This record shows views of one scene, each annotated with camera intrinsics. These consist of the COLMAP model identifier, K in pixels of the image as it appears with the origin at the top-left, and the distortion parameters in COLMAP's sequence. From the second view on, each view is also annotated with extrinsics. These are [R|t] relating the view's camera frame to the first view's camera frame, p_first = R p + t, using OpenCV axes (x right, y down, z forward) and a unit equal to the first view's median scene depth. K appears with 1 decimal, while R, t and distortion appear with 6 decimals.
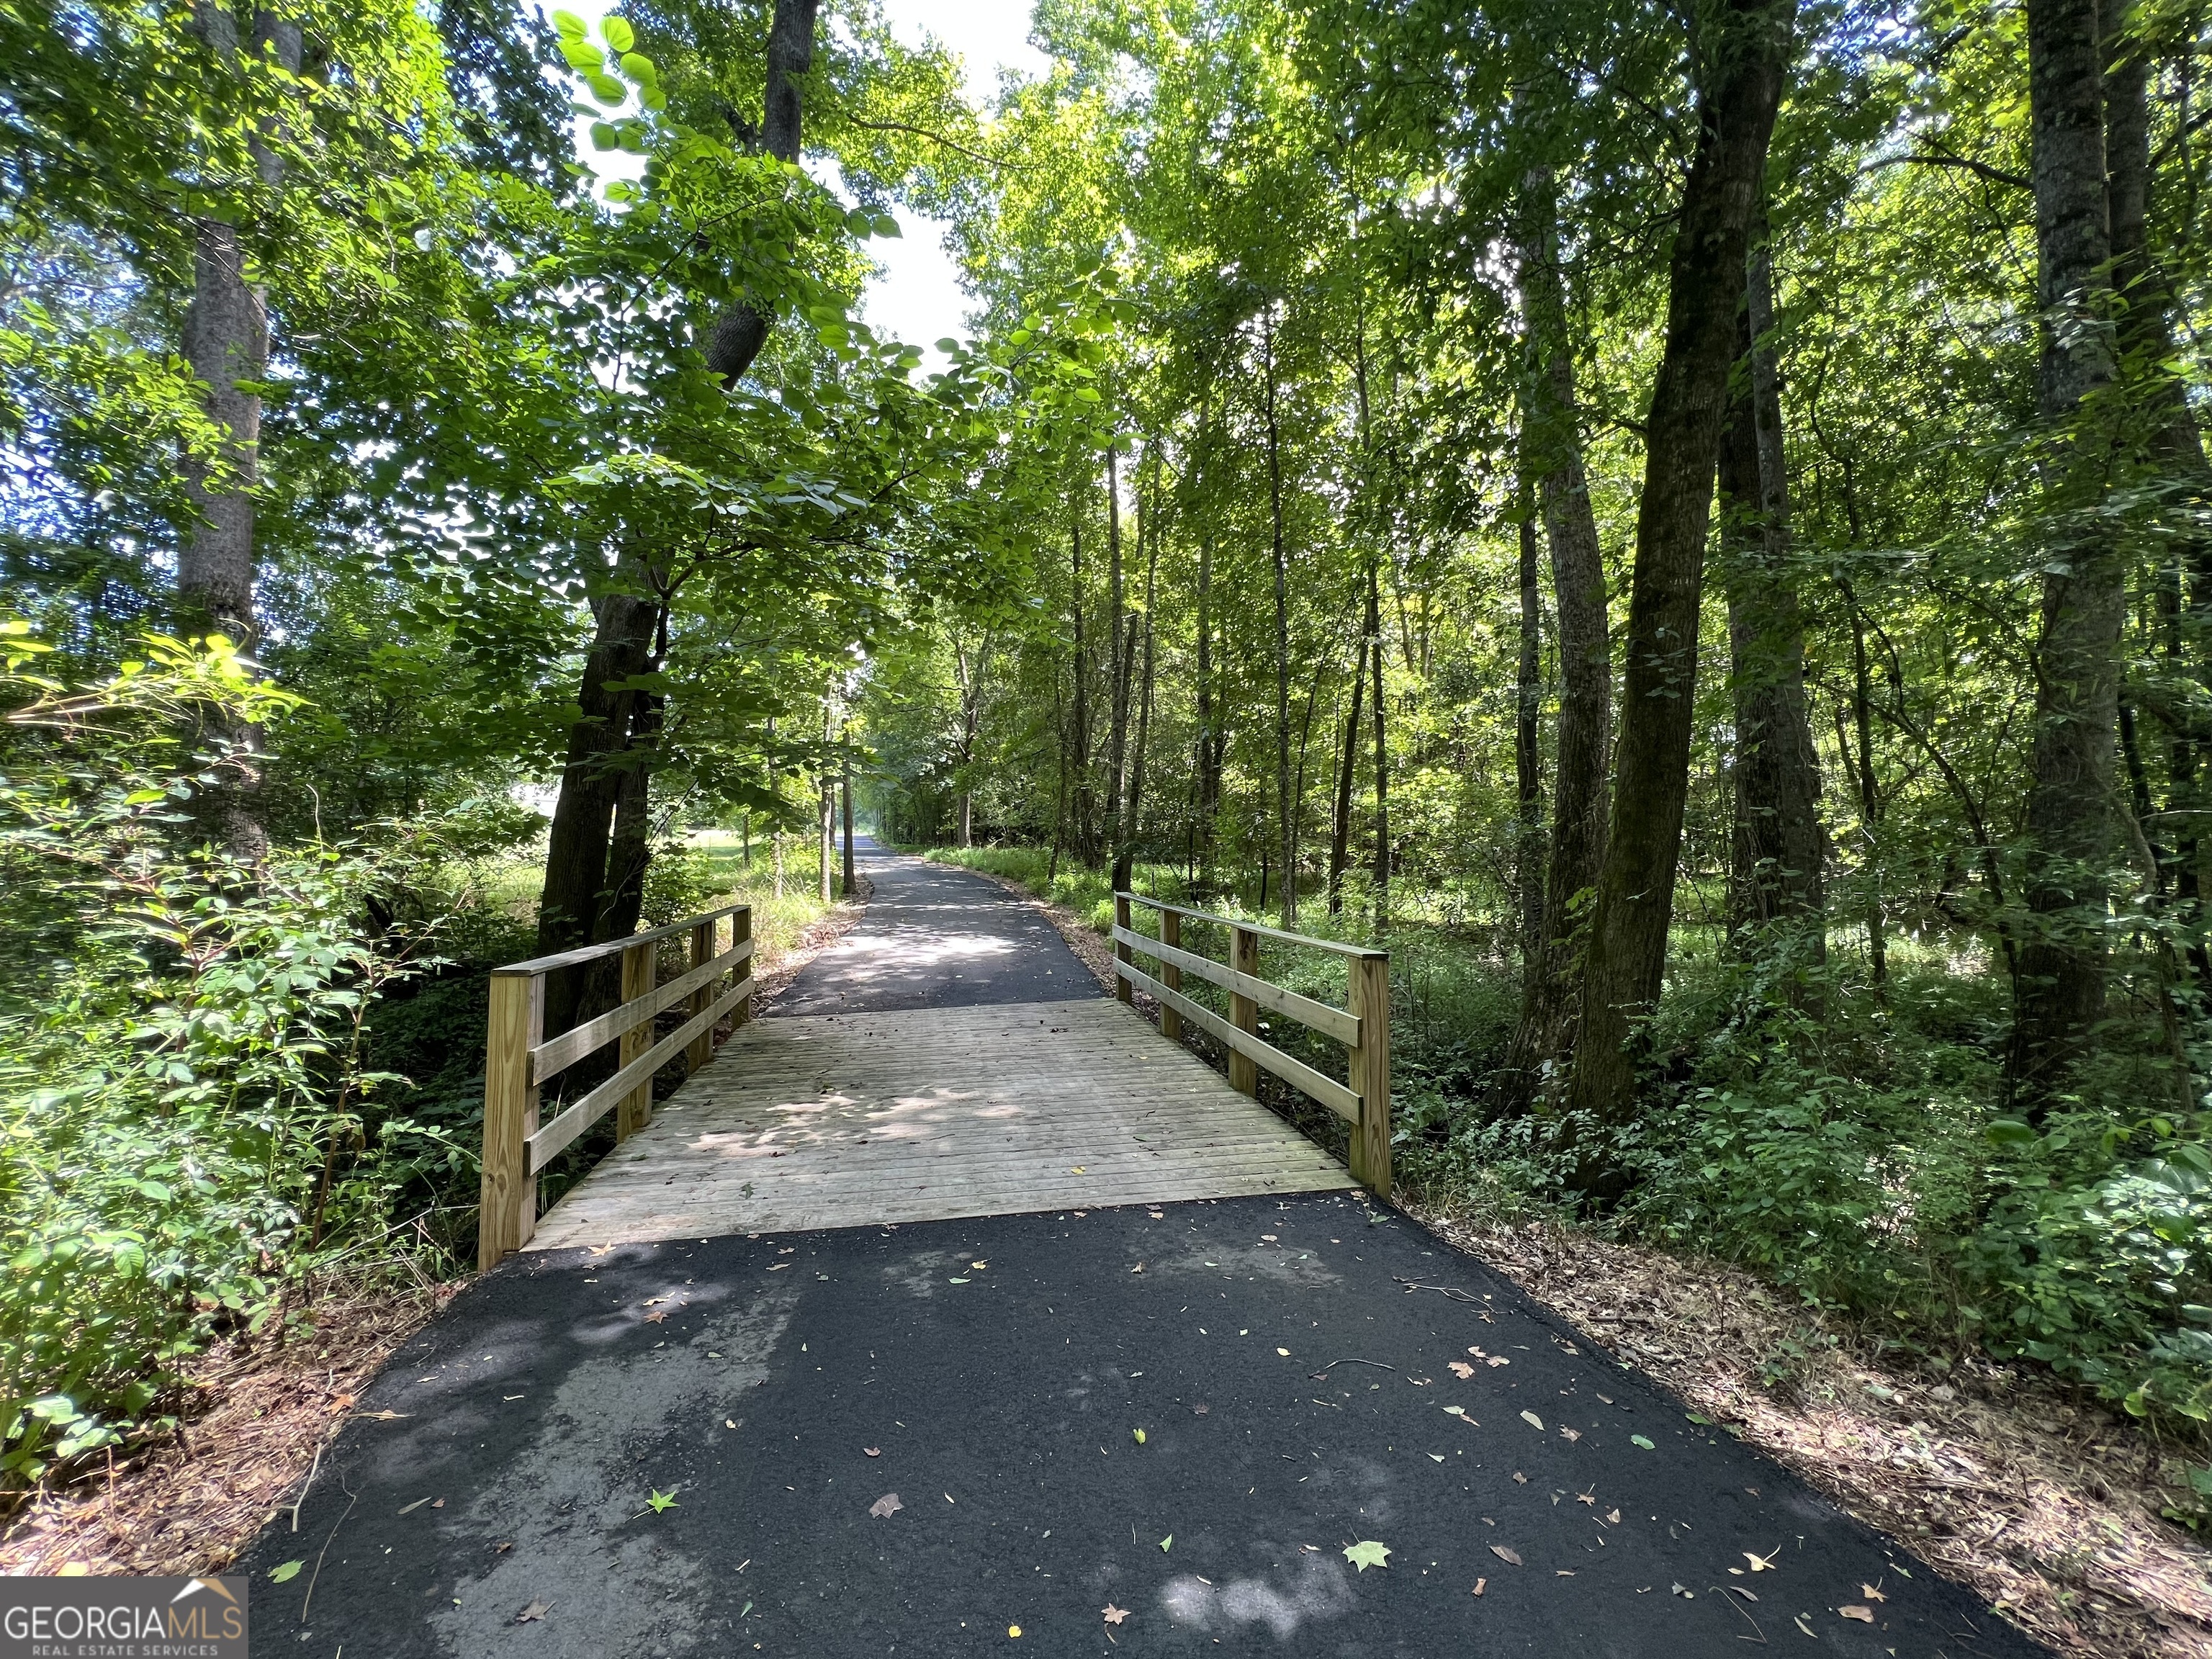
lens RADIAL K [[882.6, 0, 1106.0], [0, 882.6, 829.5], [0, 0, 1]] dist [0.001273, 0.000121]
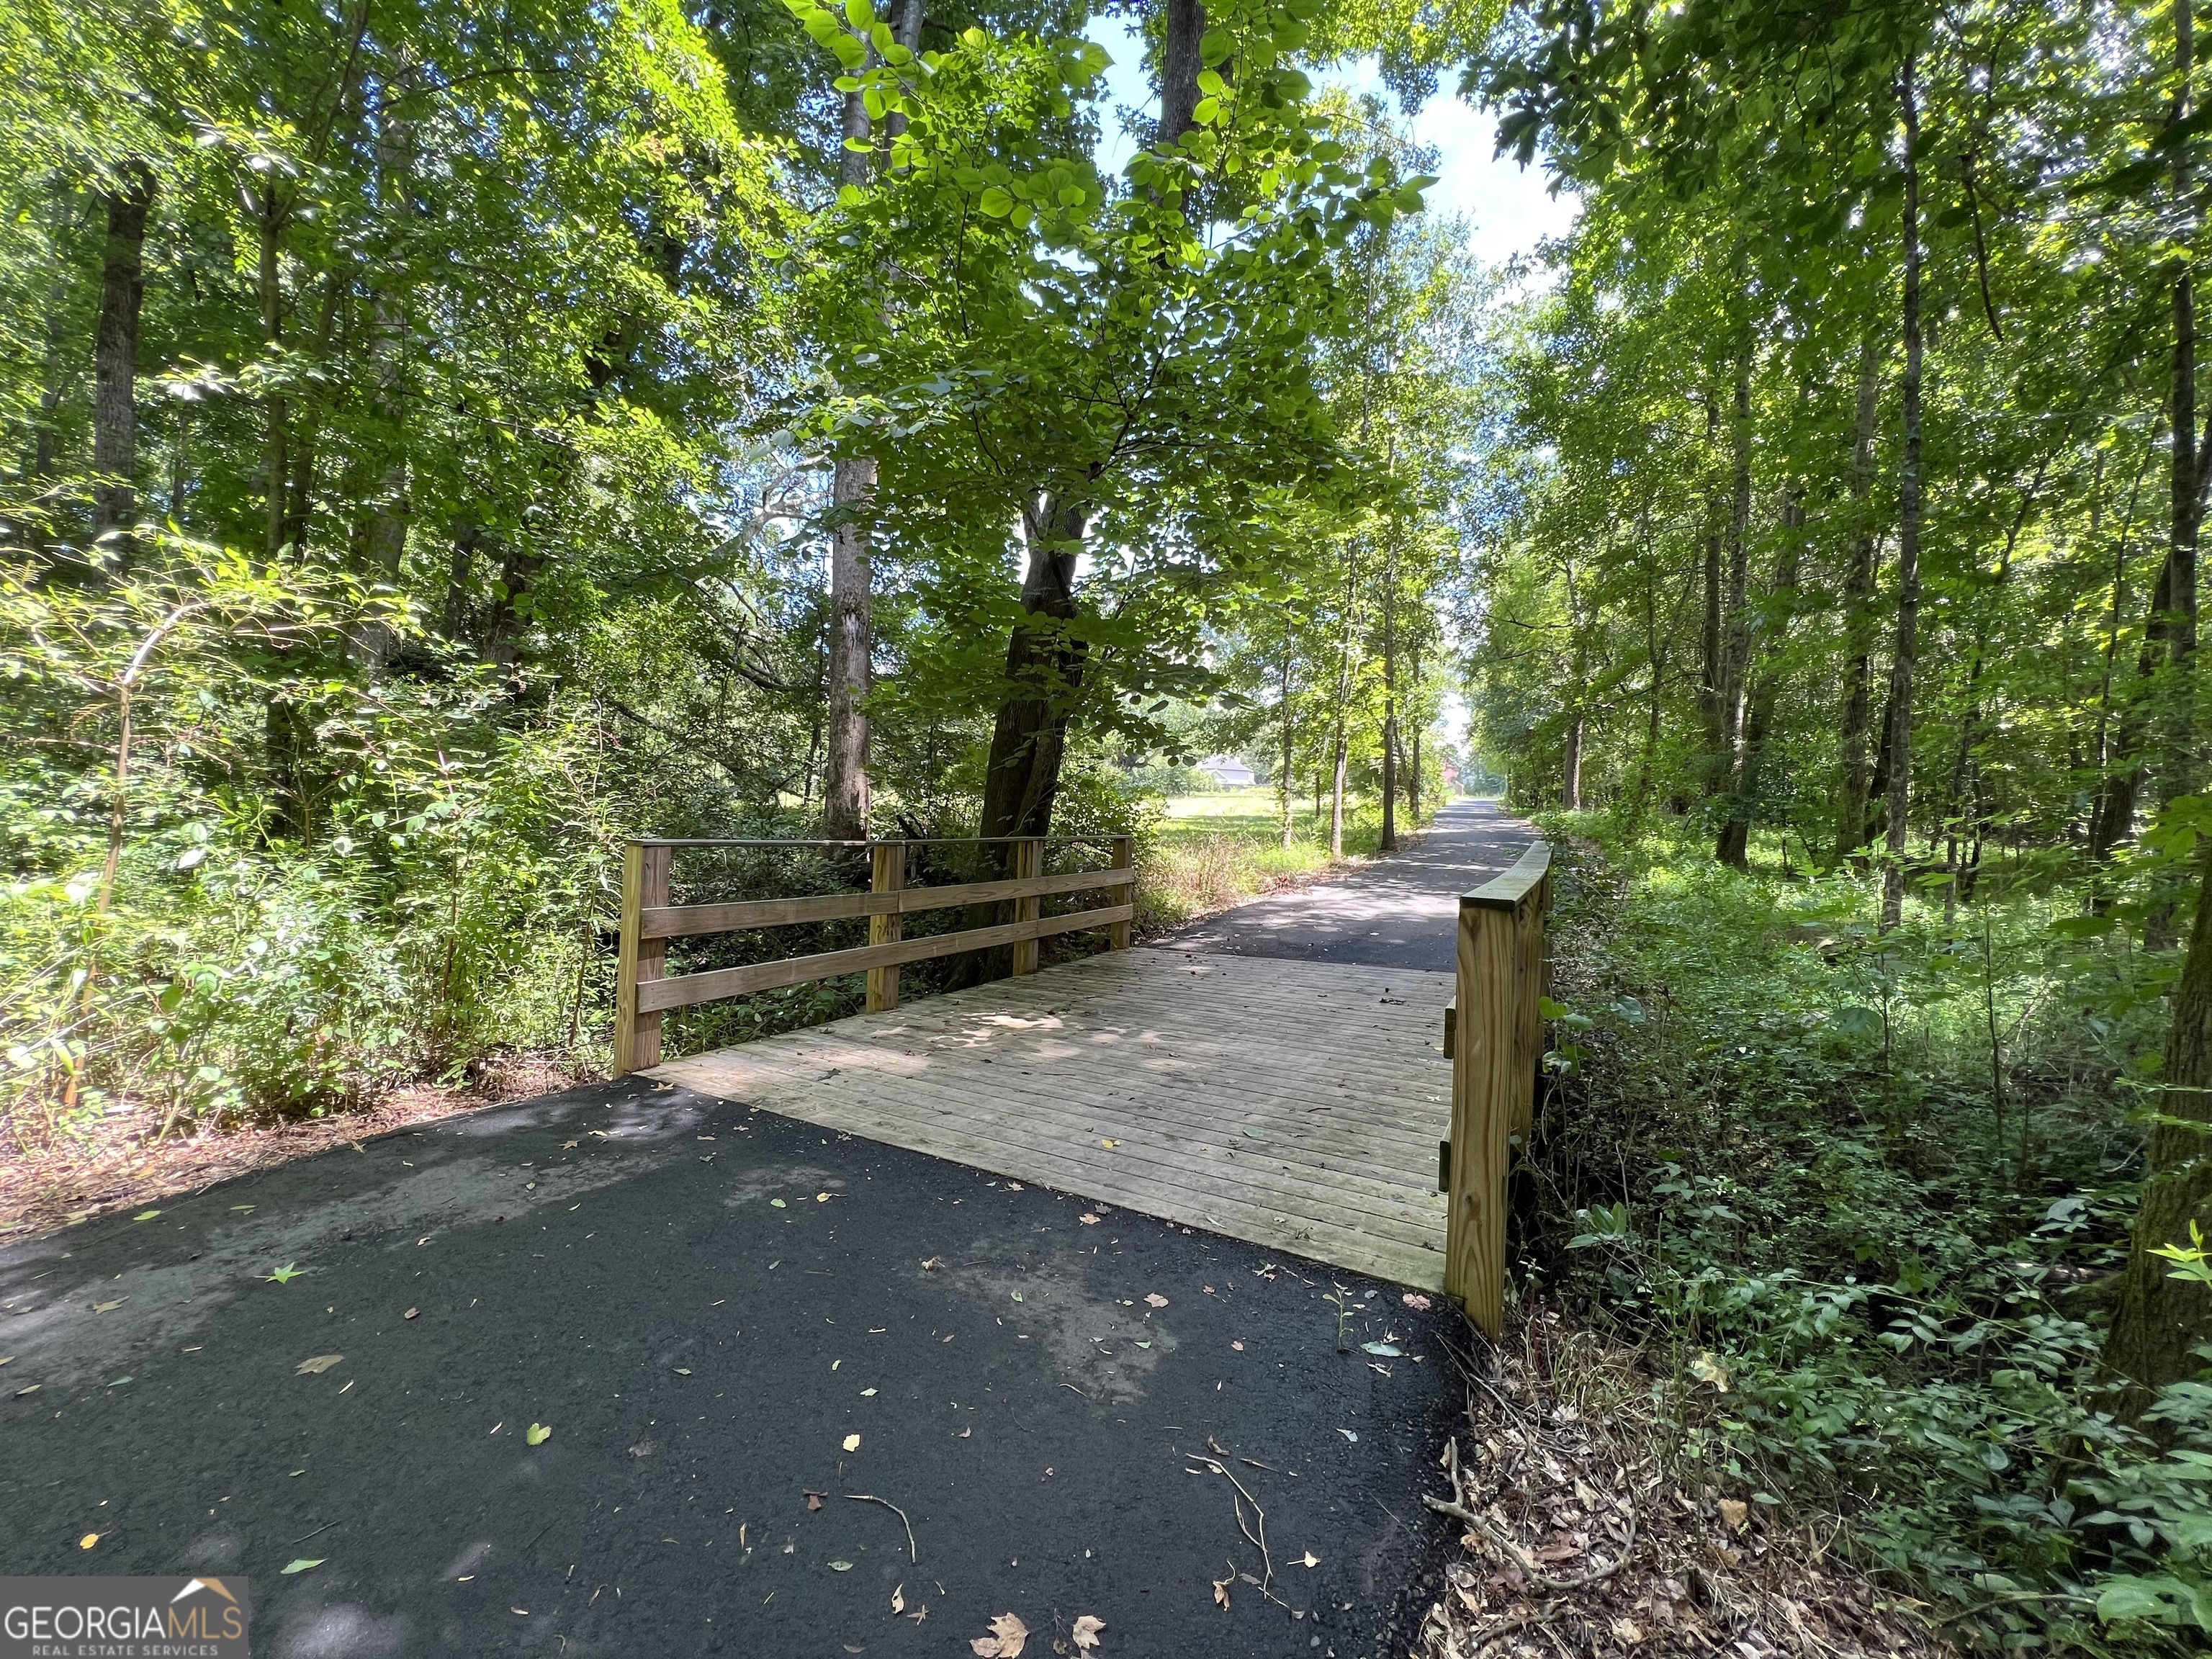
lens RADIAL K [[882.6, 0, 1106.0], [0, 882.6, 829.5], [0, 0, 1]] dist [0.001273, 0.000121]
pose [[0.757835, 0.028772, -0.651811, 0.532334], [-0.005009, 0.999254, 0.038284, 0.085305], [0.652427, -0.025748, 0.757414, 0.459463]]
